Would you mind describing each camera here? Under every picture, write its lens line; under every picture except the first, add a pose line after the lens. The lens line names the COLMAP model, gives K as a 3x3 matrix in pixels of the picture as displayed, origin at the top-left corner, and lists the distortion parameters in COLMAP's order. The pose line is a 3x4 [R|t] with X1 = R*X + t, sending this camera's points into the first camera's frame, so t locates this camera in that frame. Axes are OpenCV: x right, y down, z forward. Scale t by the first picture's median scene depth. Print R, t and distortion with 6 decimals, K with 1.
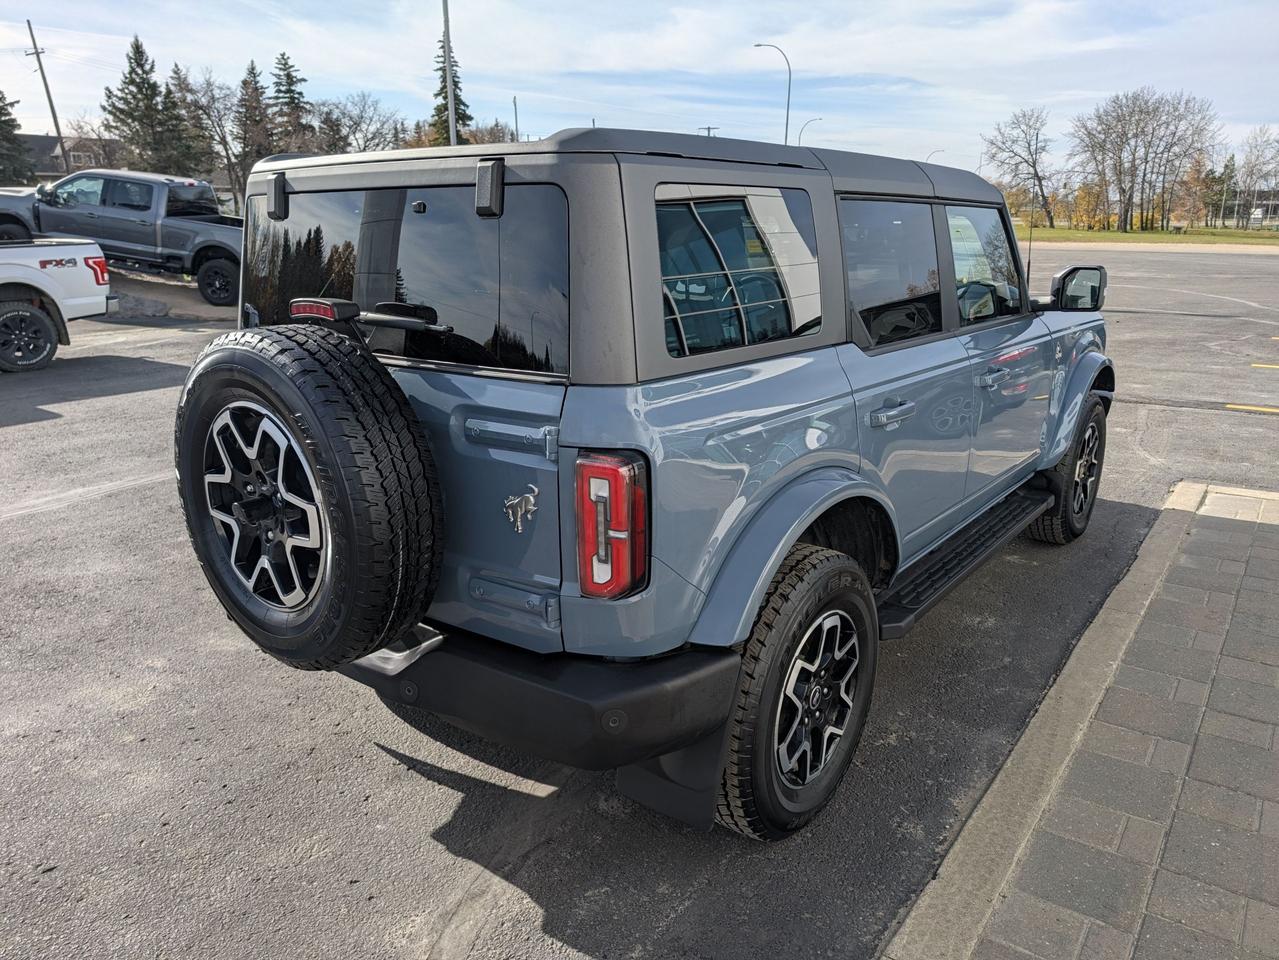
lens RADIAL K [[935.8, 0, 646.5], [0, 935.8, 482.3], [0, 0, 1]] dist [0.009567, -0.002300]
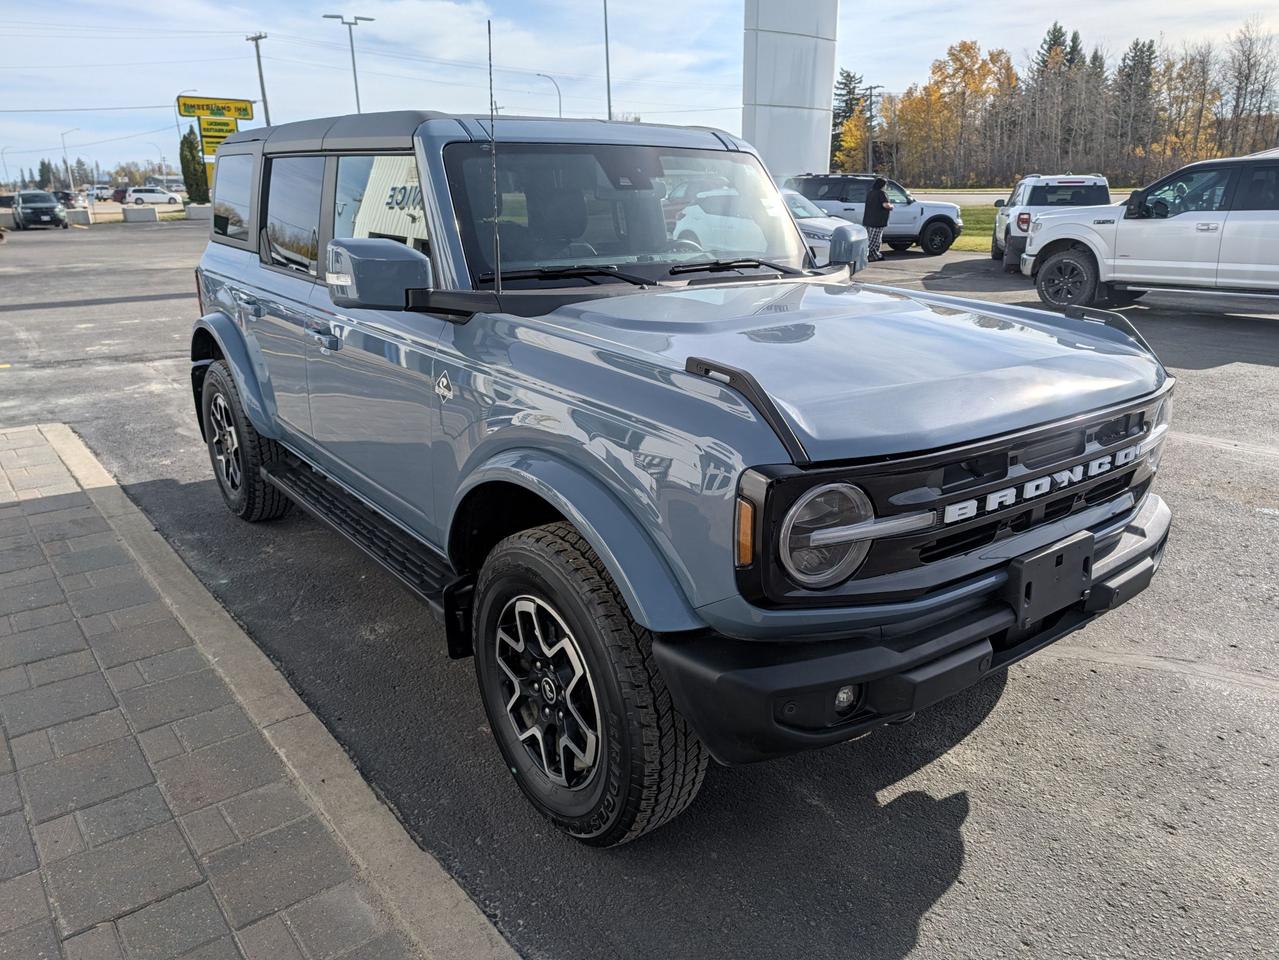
lens RADIAL K [[929.9, 0, 639.5], [0, 929.9, 489.4], [0, 0, 1]] dist [0.012002, 0.002673]
pose [[-0.277063, 0.303493, -0.911662, 0.092234], [-0.262456, 0.888821, 0.375652, -0.032352], [0.924312, 0.343350, -0.166606, 0.116989]]
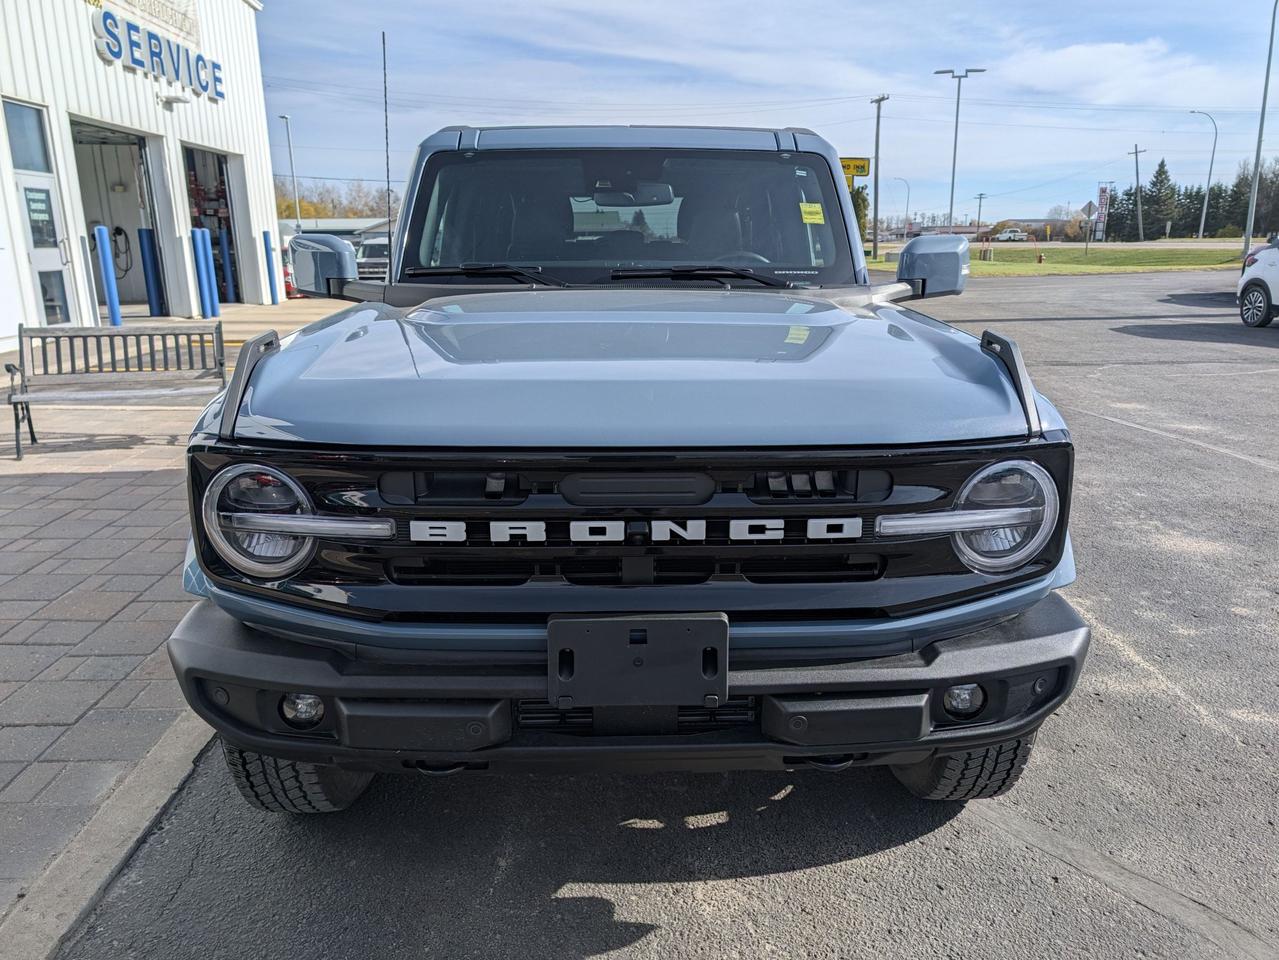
lens RADIAL K [[935.8, 0, 646.5], [0, 935.8, 482.3], [0, 0, 1]] dist [0.009567, -0.002300]
pose [[-0.792685, 0.161248, -0.587920, 0.064116], [-0.159118, 0.876233, 0.454860, -0.038637], [0.588500, 0.454109, -0.668919, 0.151852]]
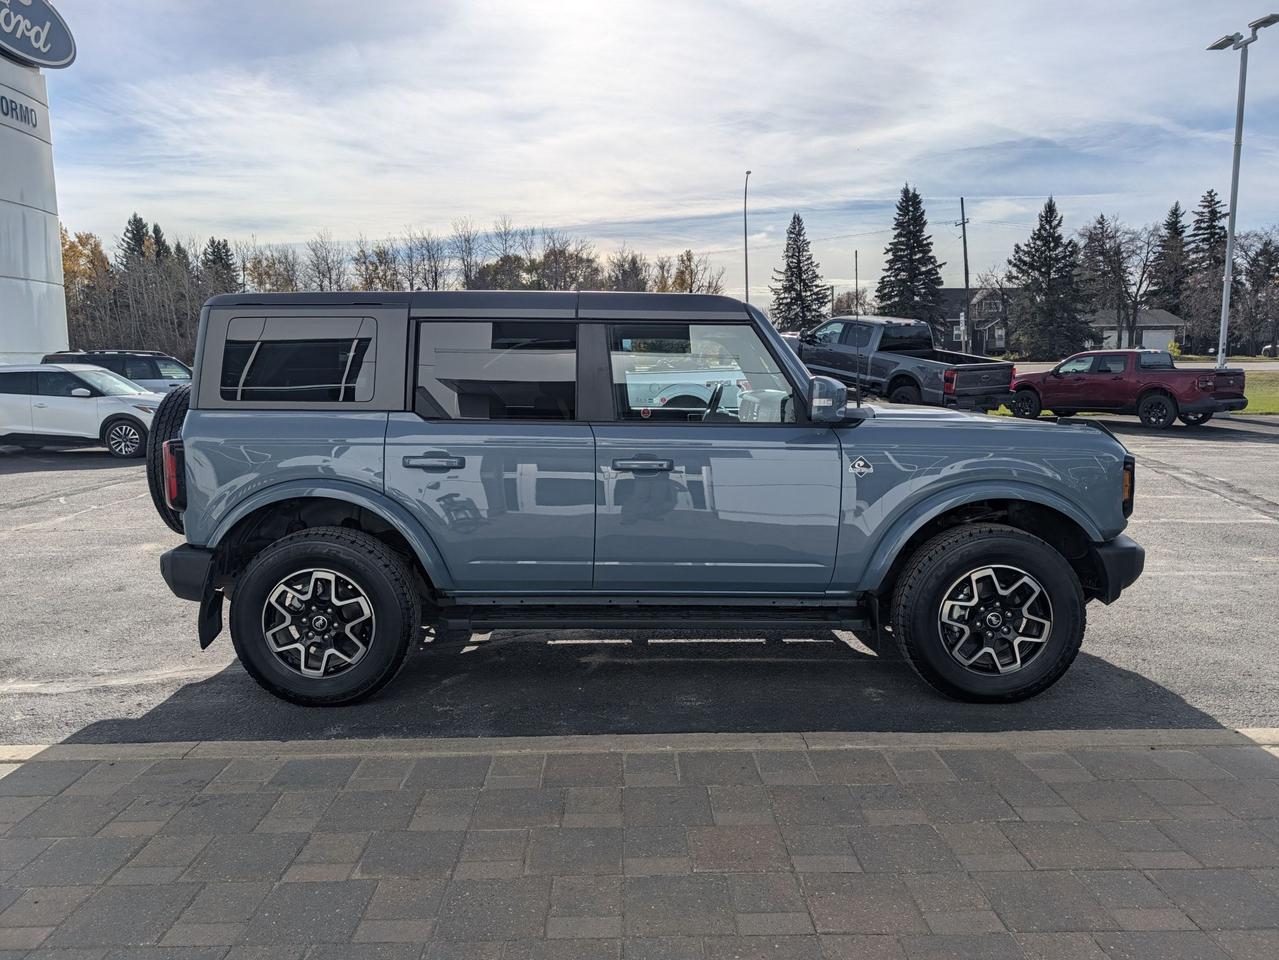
lens RADIAL K [[935.8, 0, 646.5], [0, 935.8, 482.3], [0, 0, 1]] dist [0.009567, -0.002300]
pose [[0.590854, 0.104085, -0.800036, 0.100966], [-0.215904, 0.975874, -0.032491, -0.004274], [0.777352, 0.191928, 0.599071, 0.024328]]
